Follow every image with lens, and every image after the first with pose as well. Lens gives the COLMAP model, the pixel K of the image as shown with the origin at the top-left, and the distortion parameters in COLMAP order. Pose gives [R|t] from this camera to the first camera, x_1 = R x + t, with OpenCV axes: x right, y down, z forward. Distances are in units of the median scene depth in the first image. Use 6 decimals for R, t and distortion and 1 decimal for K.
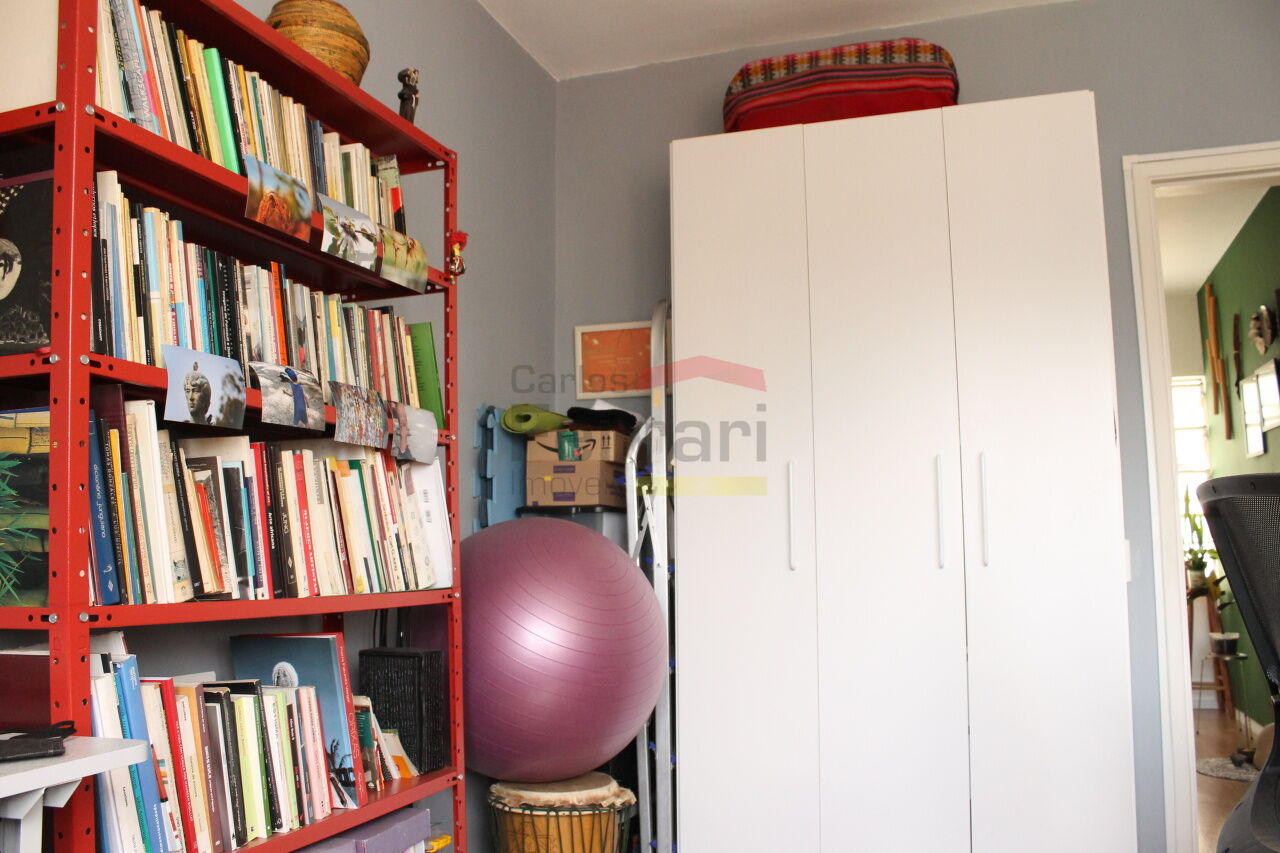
lens RADIAL K [[1070.8, 0, 640.0], [0, 1070.8, 426.5], [0, 0, 1]] dist [-0.010874, -0.005517]
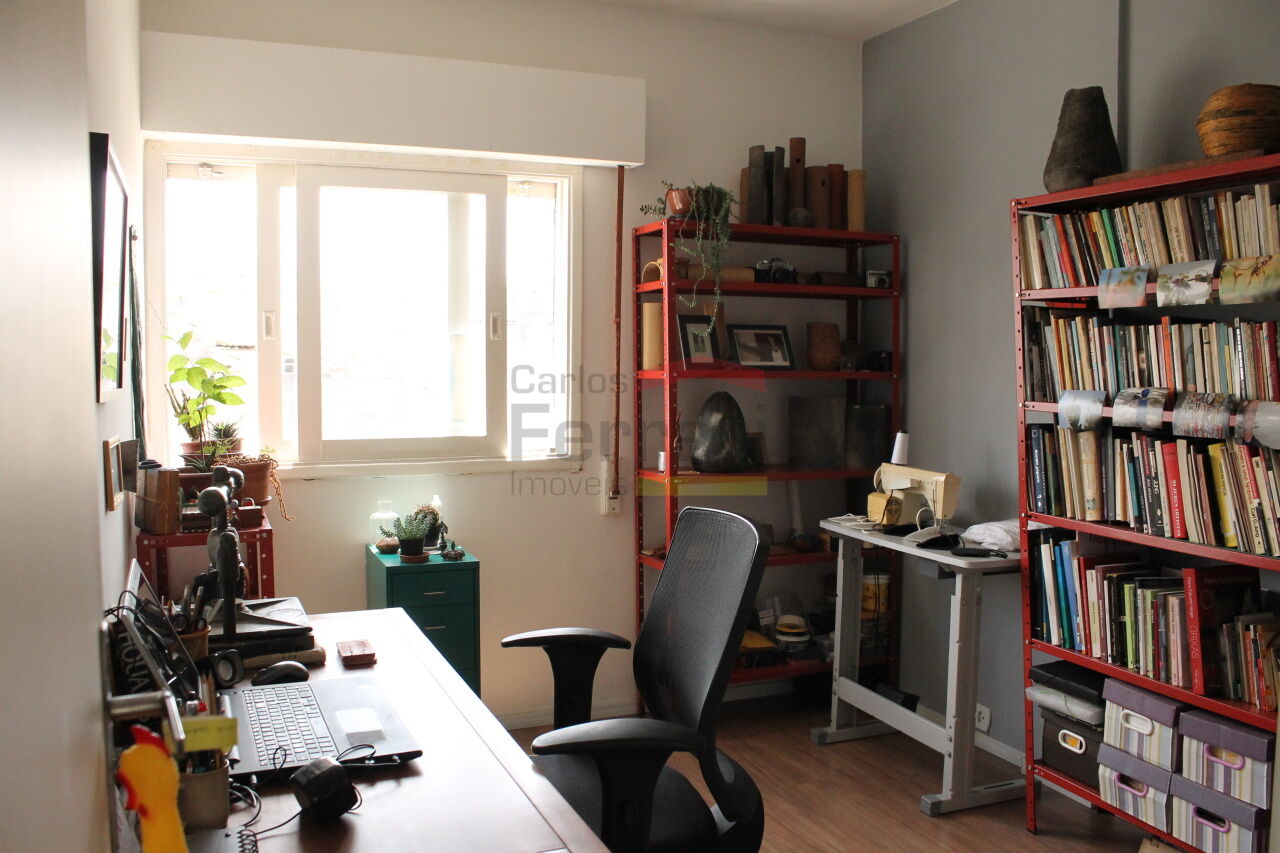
lens RADIAL K [[1070.8, 0, 640.0], [0, 1070.8, 426.5], [0, 0, 1]] dist [-0.010874, -0.005517]
pose [[-0.723525, 0.053275, -0.688240, 1.283225], [0.085660, 0.996240, -0.012935, -0.042164], [0.684963, -0.068313, -0.725368, 1.618290]]
